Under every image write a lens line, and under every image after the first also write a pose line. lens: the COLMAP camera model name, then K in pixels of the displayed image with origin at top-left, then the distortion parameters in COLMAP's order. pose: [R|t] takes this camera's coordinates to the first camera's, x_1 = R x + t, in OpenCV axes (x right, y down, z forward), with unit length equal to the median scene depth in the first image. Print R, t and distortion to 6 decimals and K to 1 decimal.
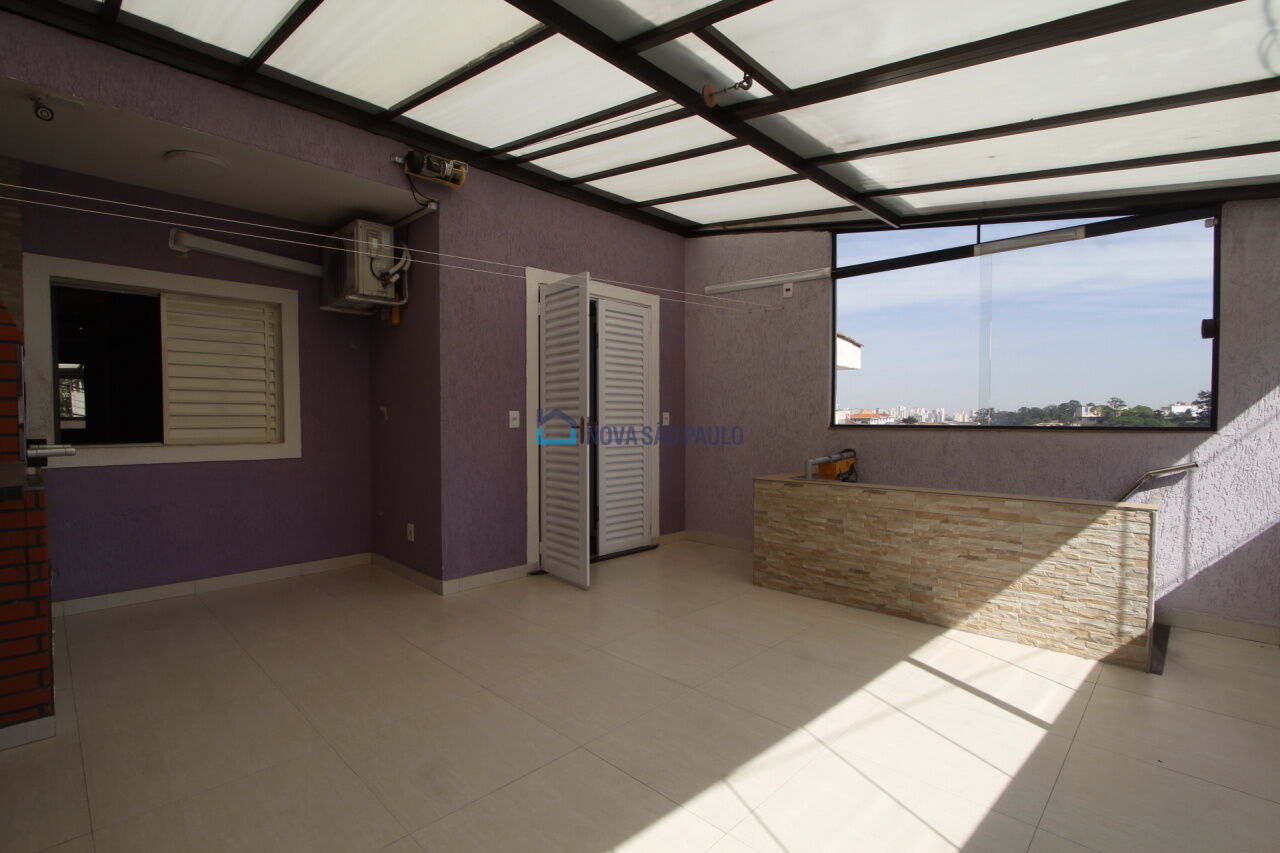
lens RADIAL K [[593.3, 0, 635.8], [0, 593.3, 430.4], [0, 0, 1]] dist [-0.015400, 0.000995]
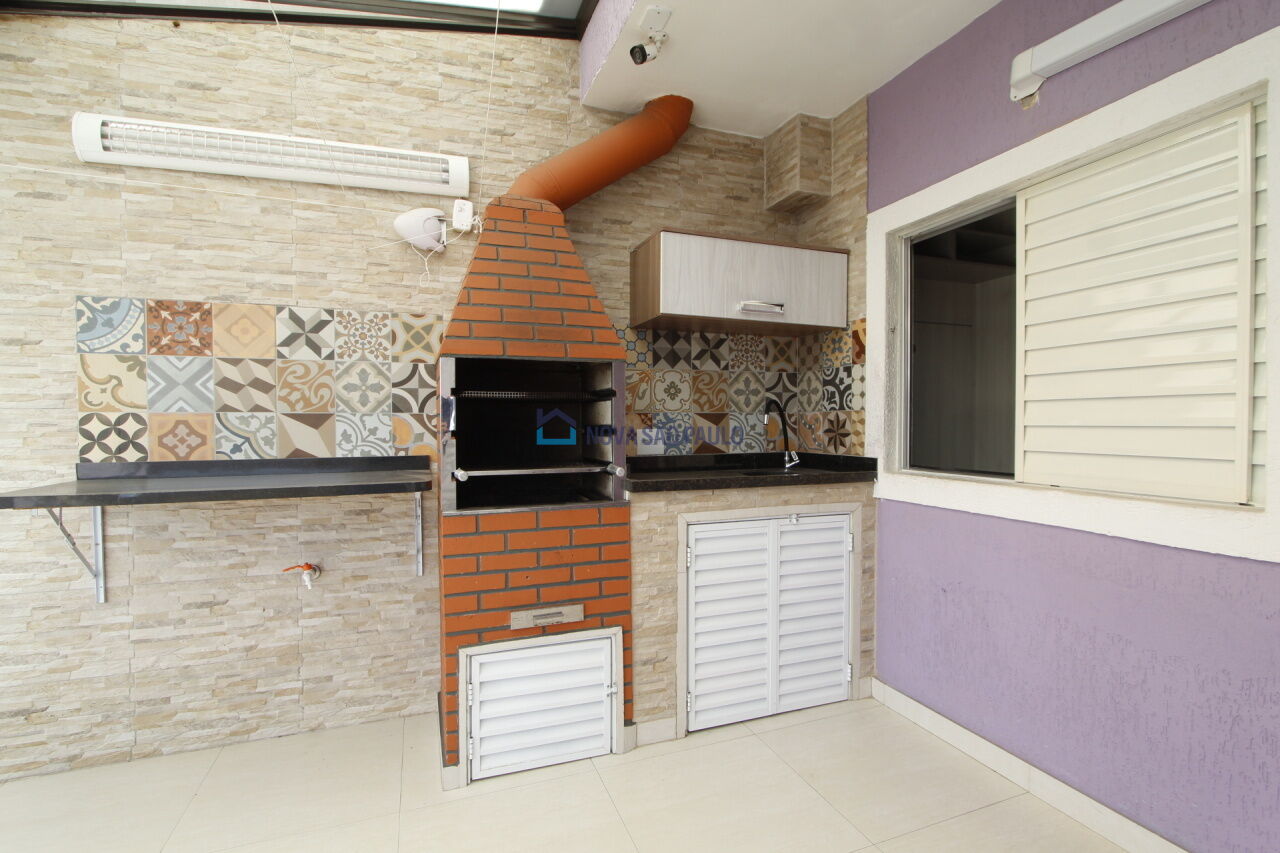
lens RADIAL K [[593.3, 0, 627.8], [0, 593.3, 432.9], [0, 0, 1]] dist [-0.015400, 0.000995]
pose [[-0.434711, 0.020532, -0.900336, -0.193451], [-0.009152, 0.999588, 0.027214, -0.033181], [0.900524, 0.020070, -0.434343, 0.998918]]
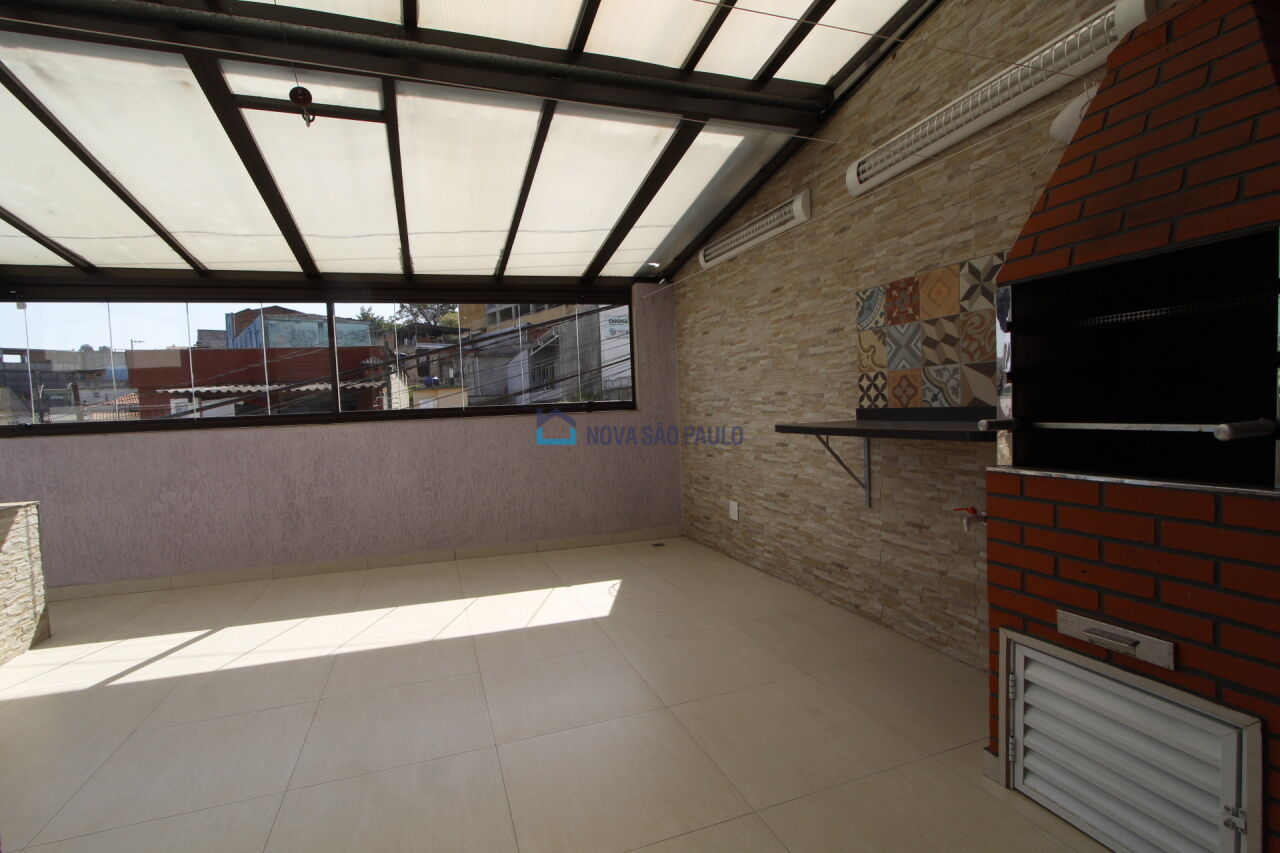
lens RADIAL K [[593.3, 0, 641.8], [0, 593.3, 433.9], [0, 0, 1]] dist [-0.015400, 0.000995]
pose [[-0.898642, 0.017151, 0.438348, -0.575478], [0.048531, 0.996989, 0.060483, -0.012243], [-0.435990, 0.075626, -0.896768, 1.163592]]
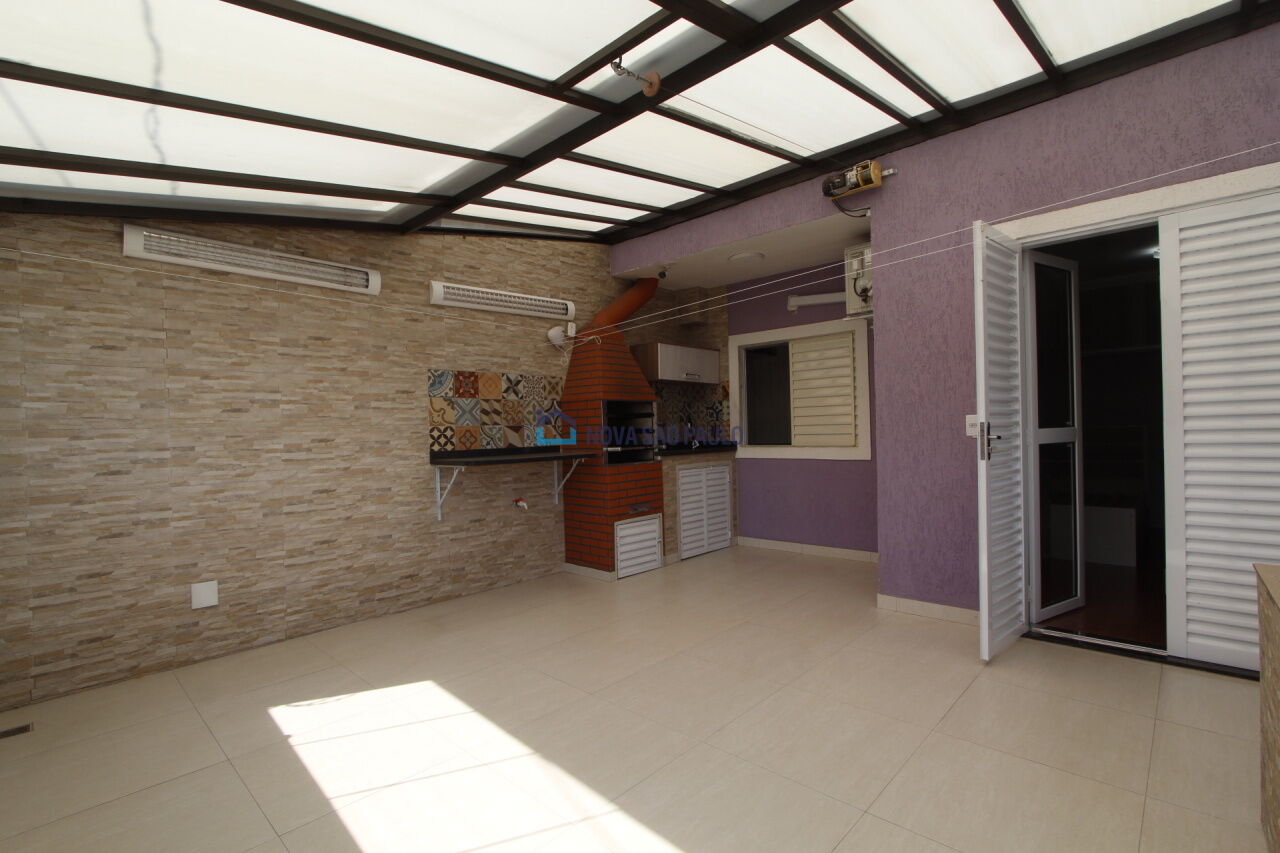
lens RADIAL K [[593.3, 0, 630.3], [0, 593.3, 430.0], [0, 0, 1]] dist [-0.015400, 0.000995]
pose [[-0.001614, 0.001619, -0.999997, 0.719677], [0.010589, 0.999943, 0.001601, -0.023073], [0.999943, -0.010586, -0.001632, 0.658655]]
